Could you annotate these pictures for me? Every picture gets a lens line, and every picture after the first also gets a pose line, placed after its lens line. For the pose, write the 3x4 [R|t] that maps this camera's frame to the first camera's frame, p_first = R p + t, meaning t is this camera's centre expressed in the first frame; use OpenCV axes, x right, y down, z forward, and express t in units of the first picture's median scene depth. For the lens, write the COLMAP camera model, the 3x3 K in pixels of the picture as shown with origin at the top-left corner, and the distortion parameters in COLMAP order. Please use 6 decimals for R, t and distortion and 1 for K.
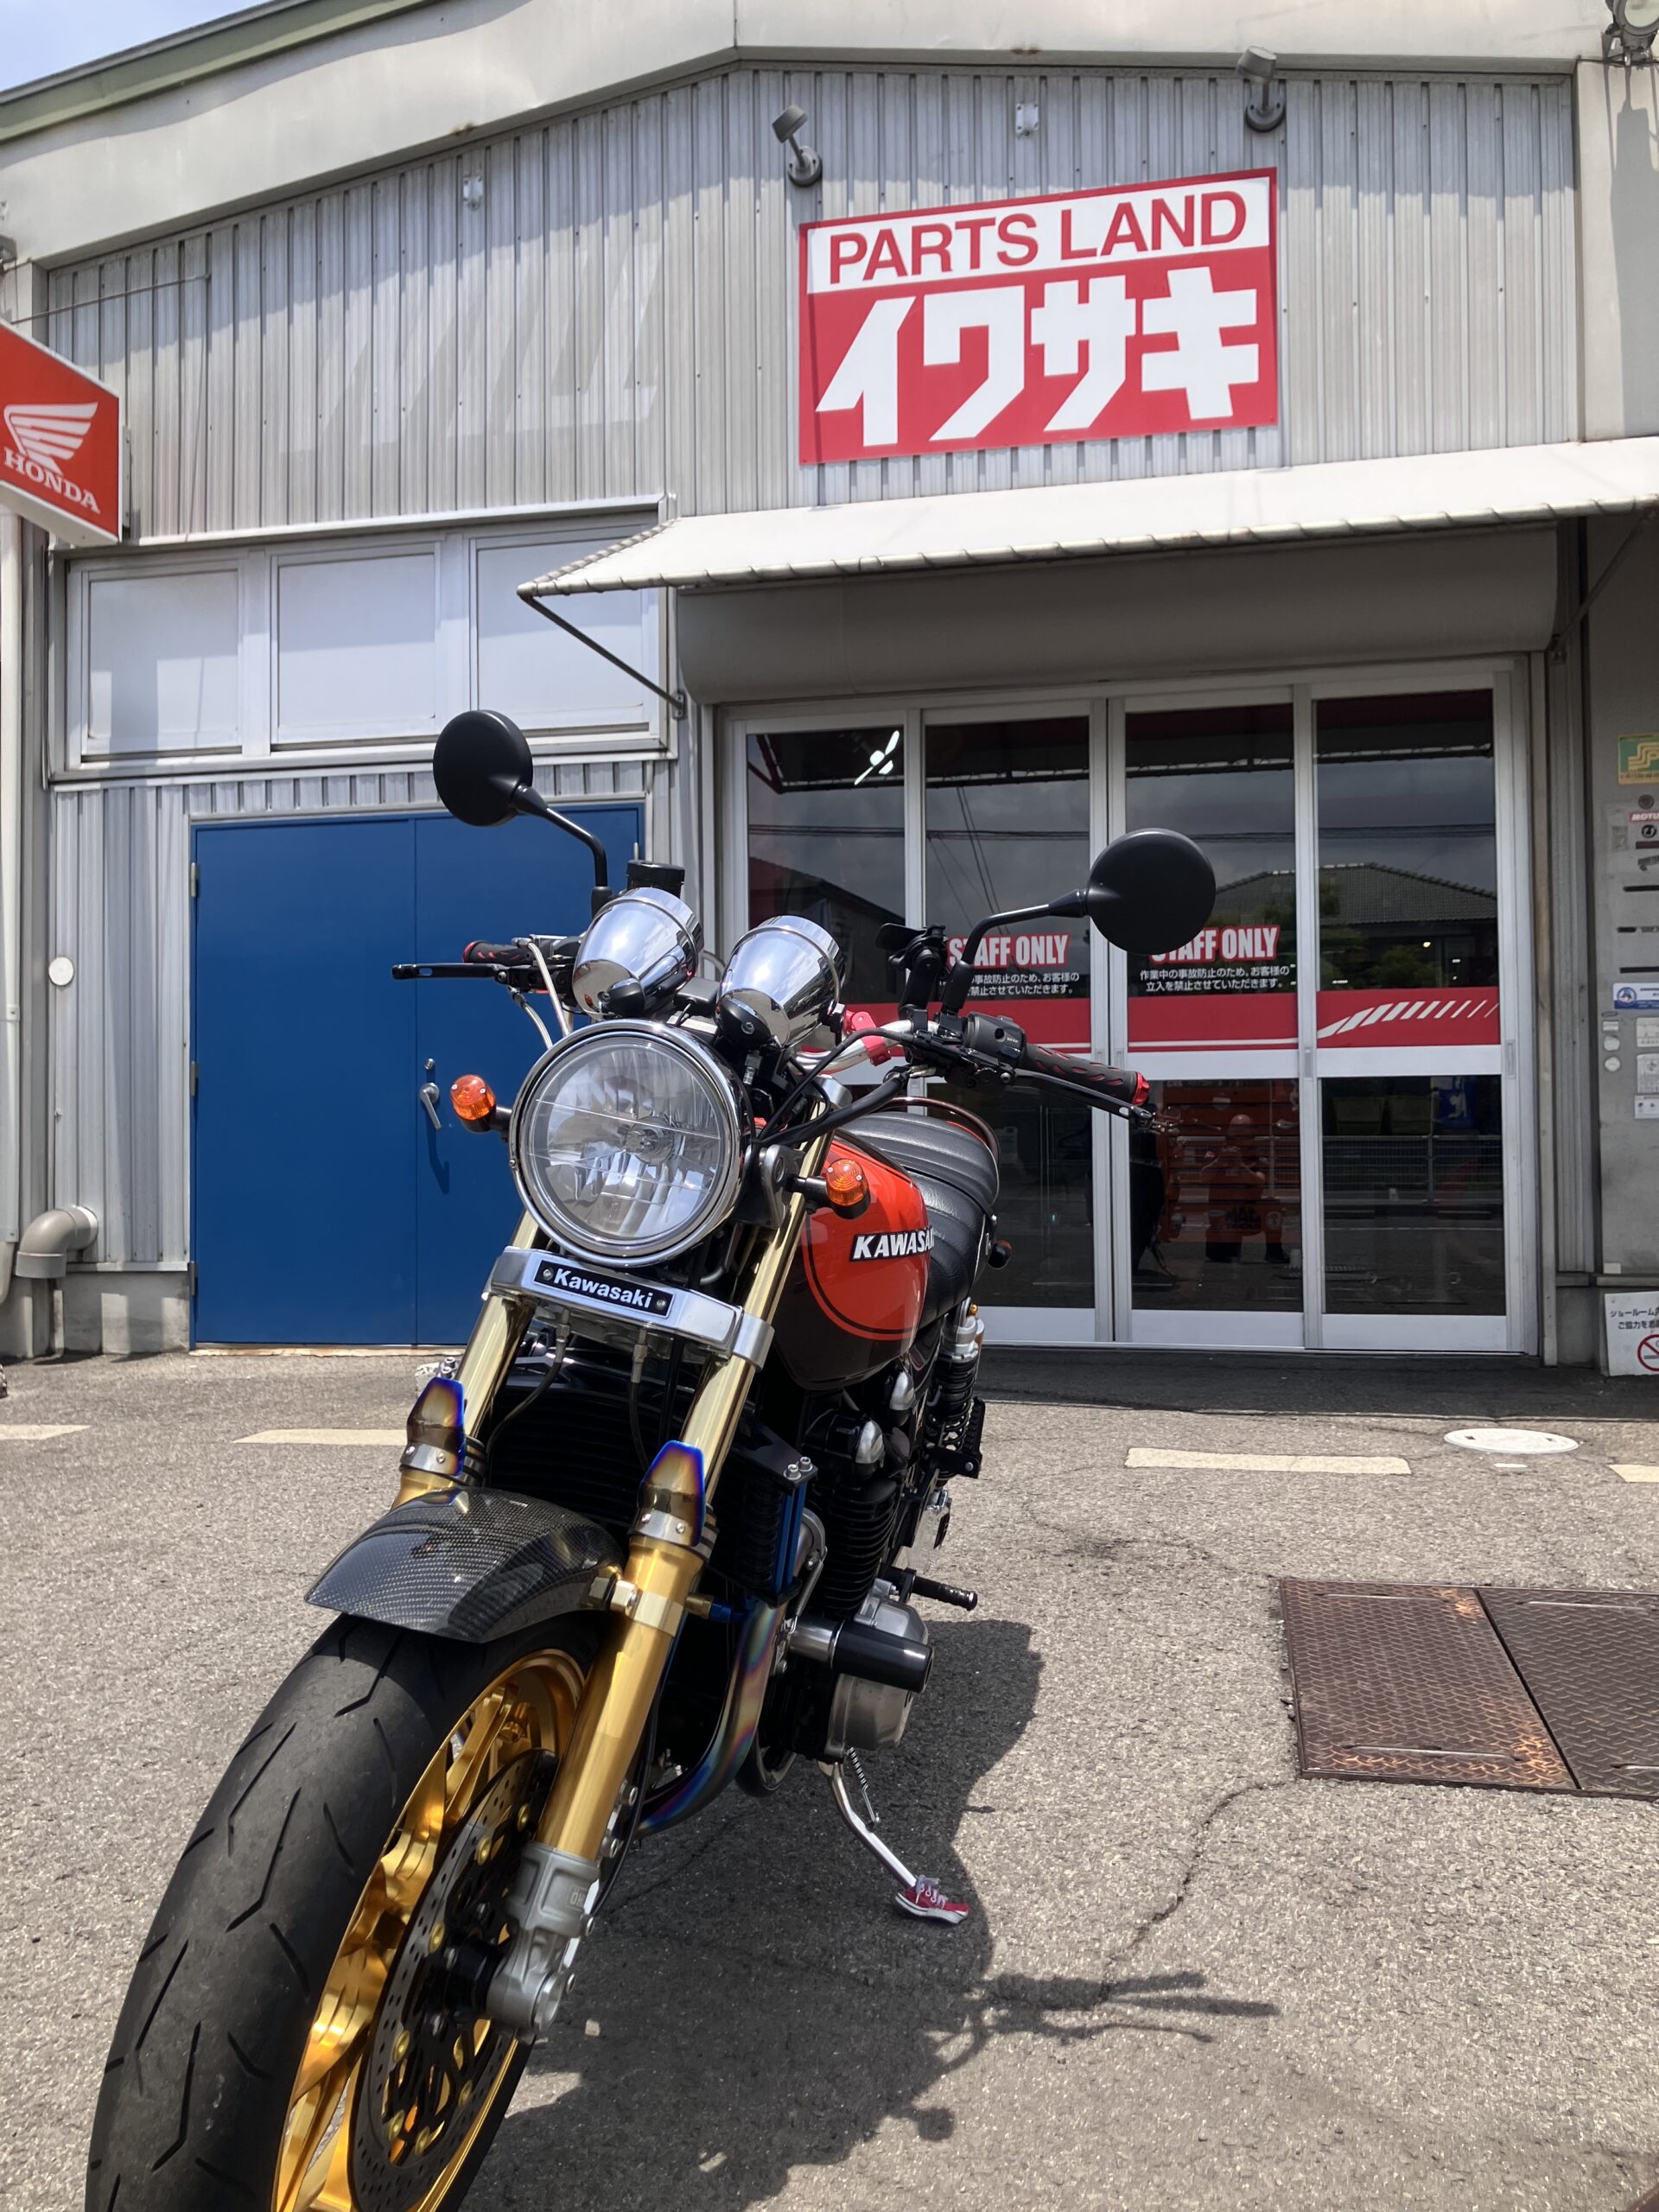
lens RADIAL K [[1816.2, 0, 814.0], [0, 1816.2, 1080.8], [0, 0, 1]] dist [0.029417, -0.037427]
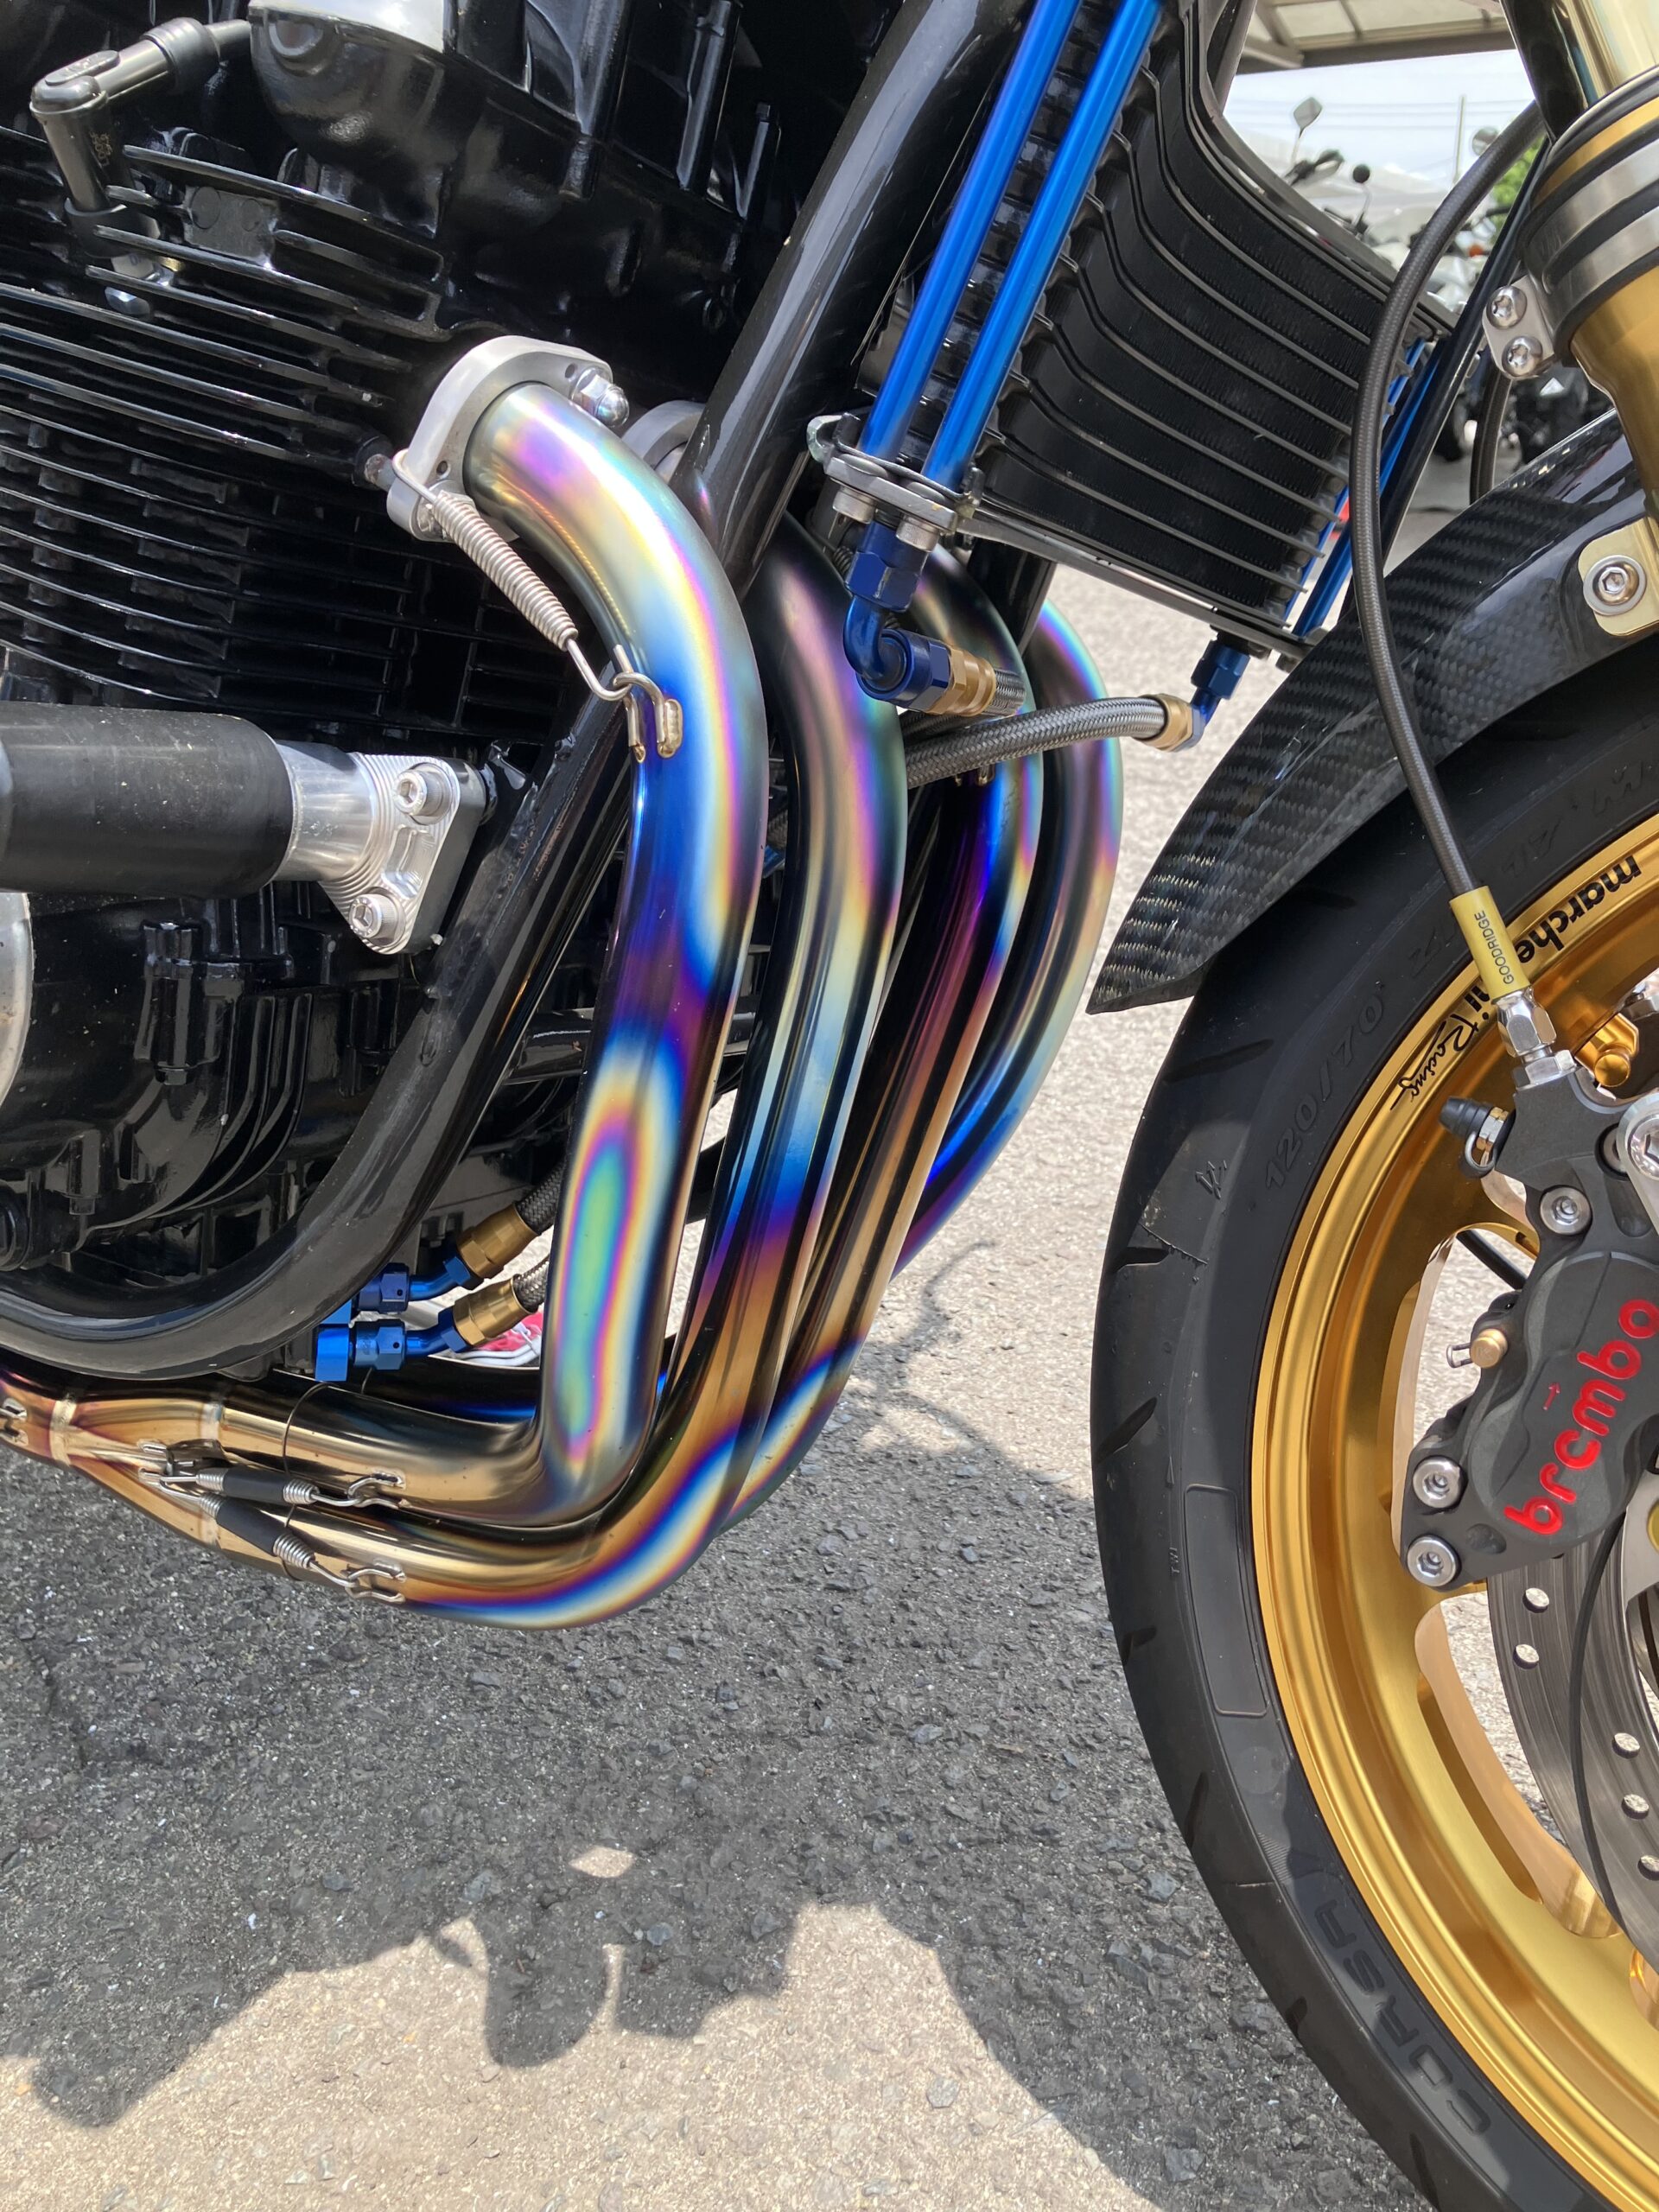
lens RADIAL K [[1816.2, 0, 868.2], [0, 1816.2, 1091.5], [0, 0, 1]] dist [0.029417, -0.037427]
pose [[0.265101, -0.358562, 0.895072, -0.334863], [-0.009223, 0.927300, 0.374204, 0.148382], [-0.964176, -0.107458, 0.242521, 0.673707]]
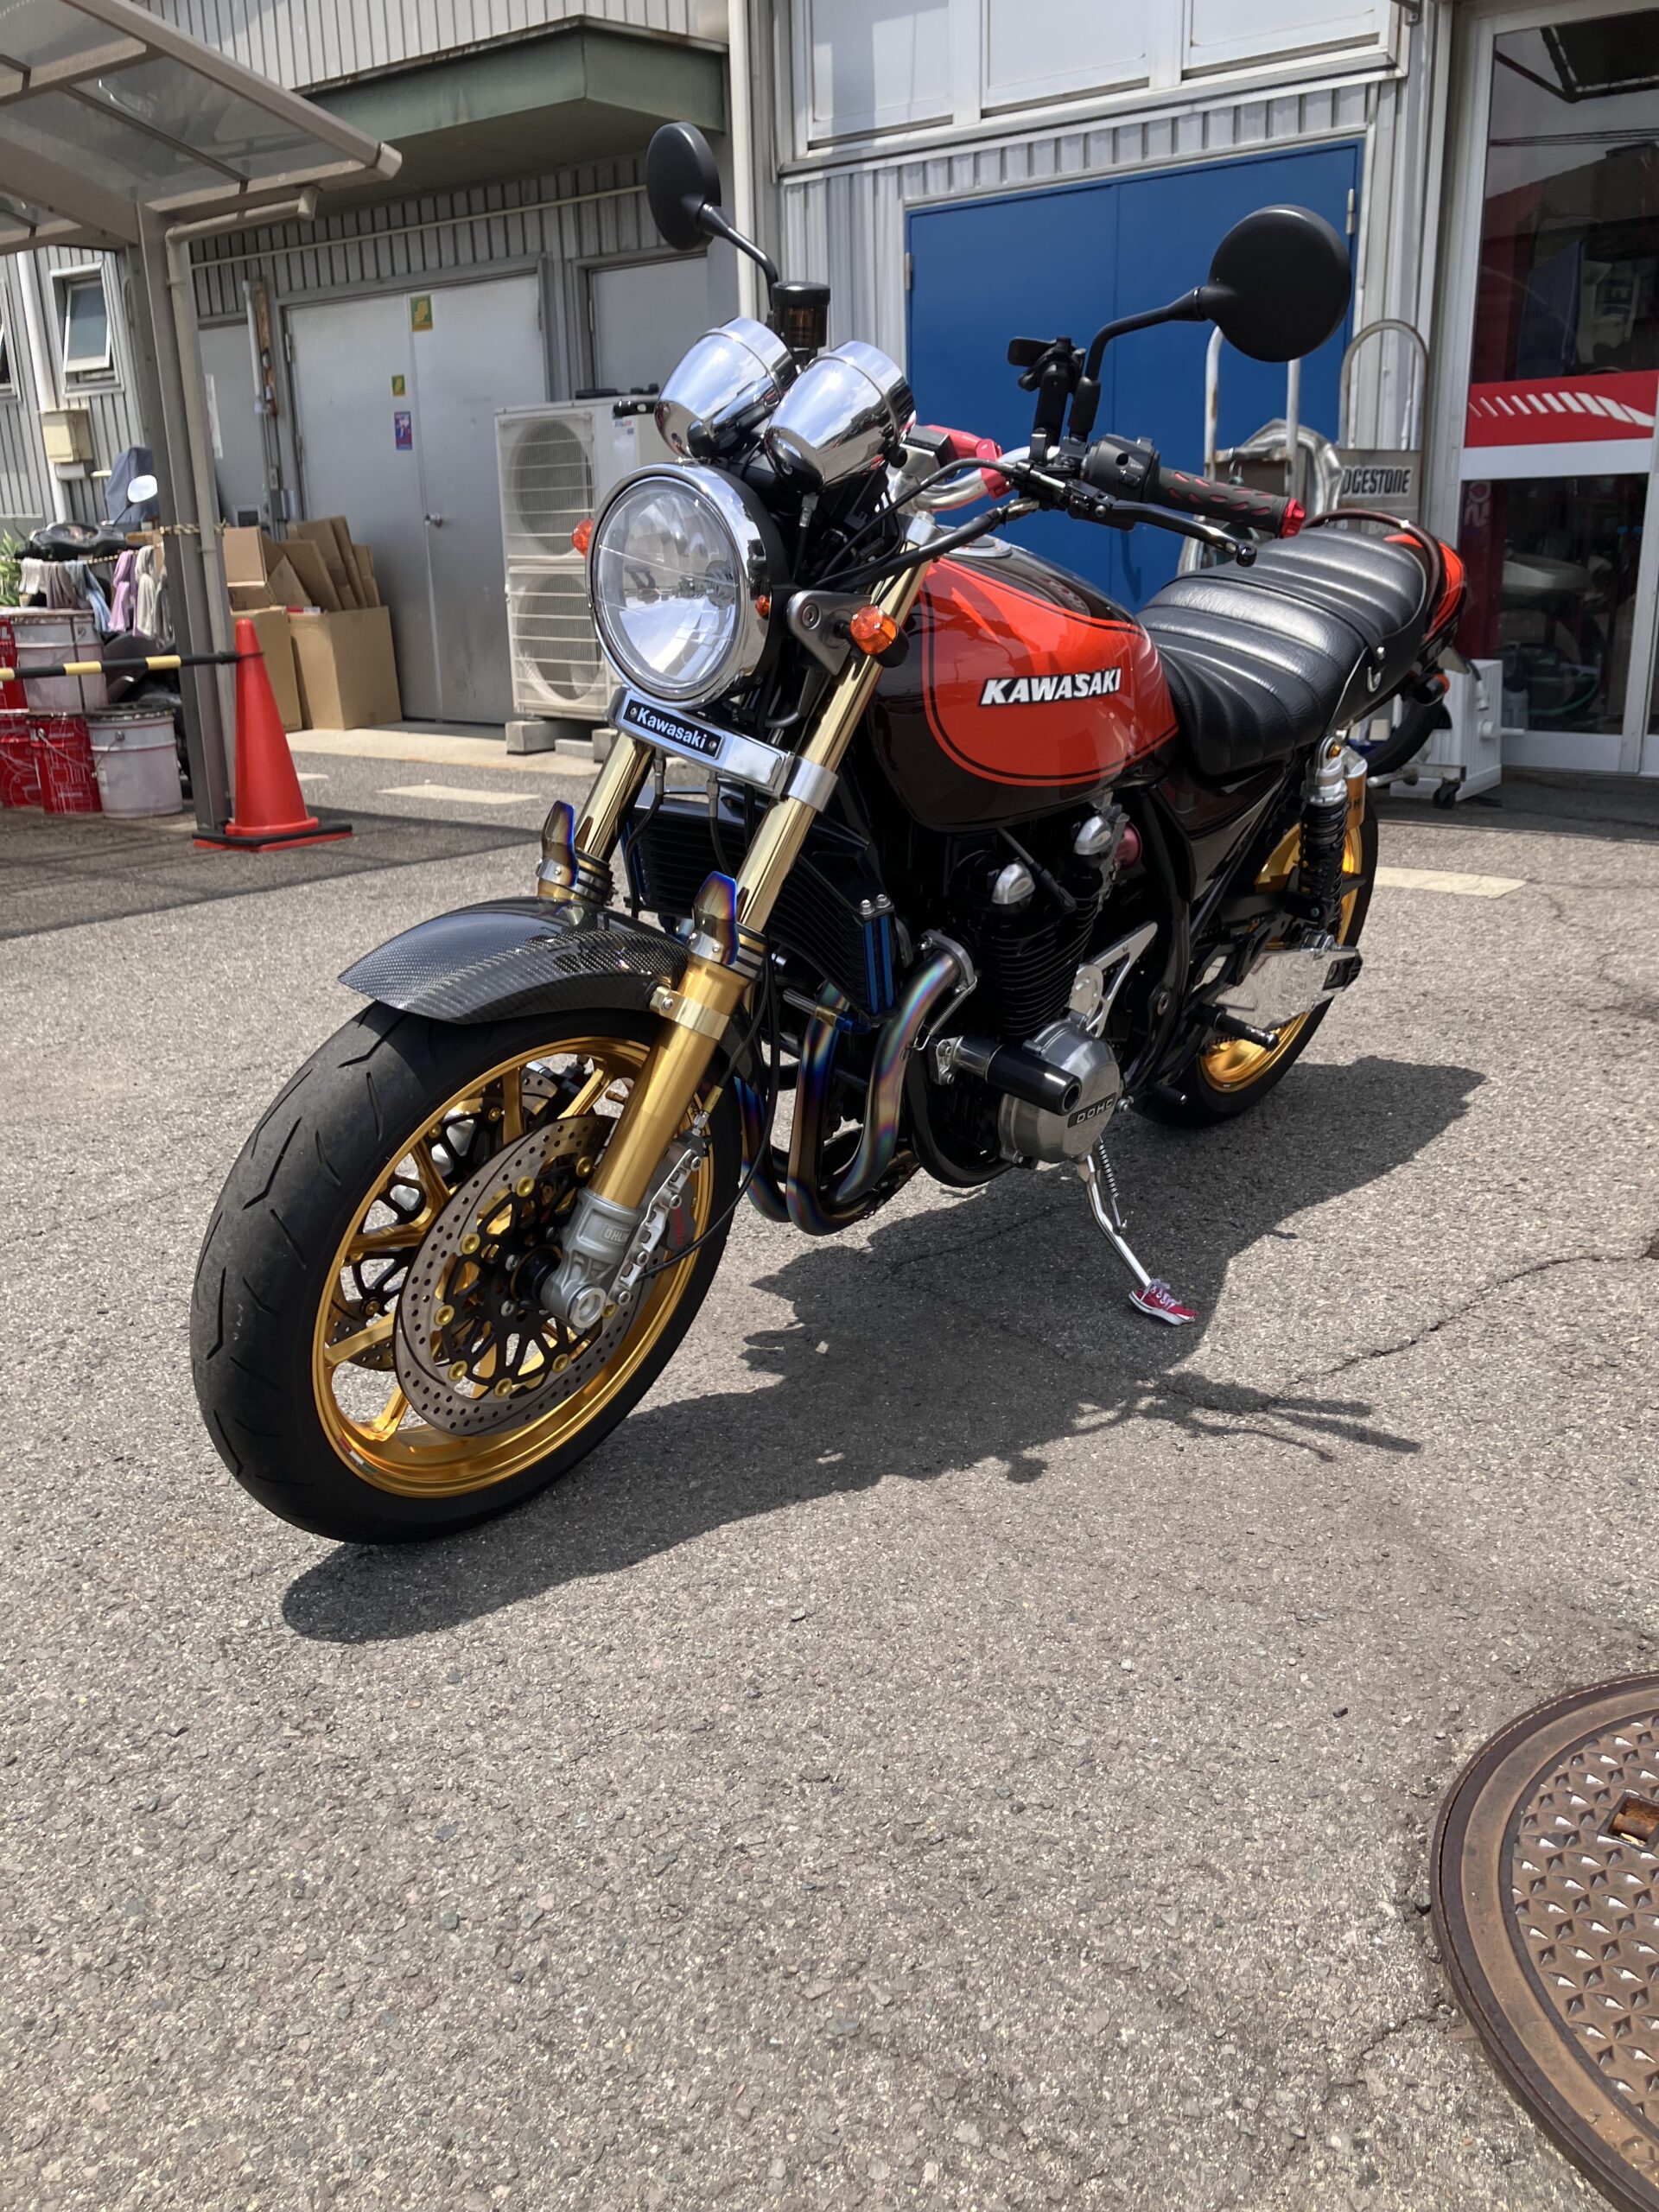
lens RADIAL K [[1816.2, 0, 820.6], [0, 1816.2, 1089.7], [0, 0, 1]] dist [0.029417, -0.037427]
pose [[0.898186, 0.117009, -0.423757, 0.285684], [0.027728, 0.946930, 0.320240, -0.017158], [0.438740, -0.299385, 0.847276, 0.033541]]
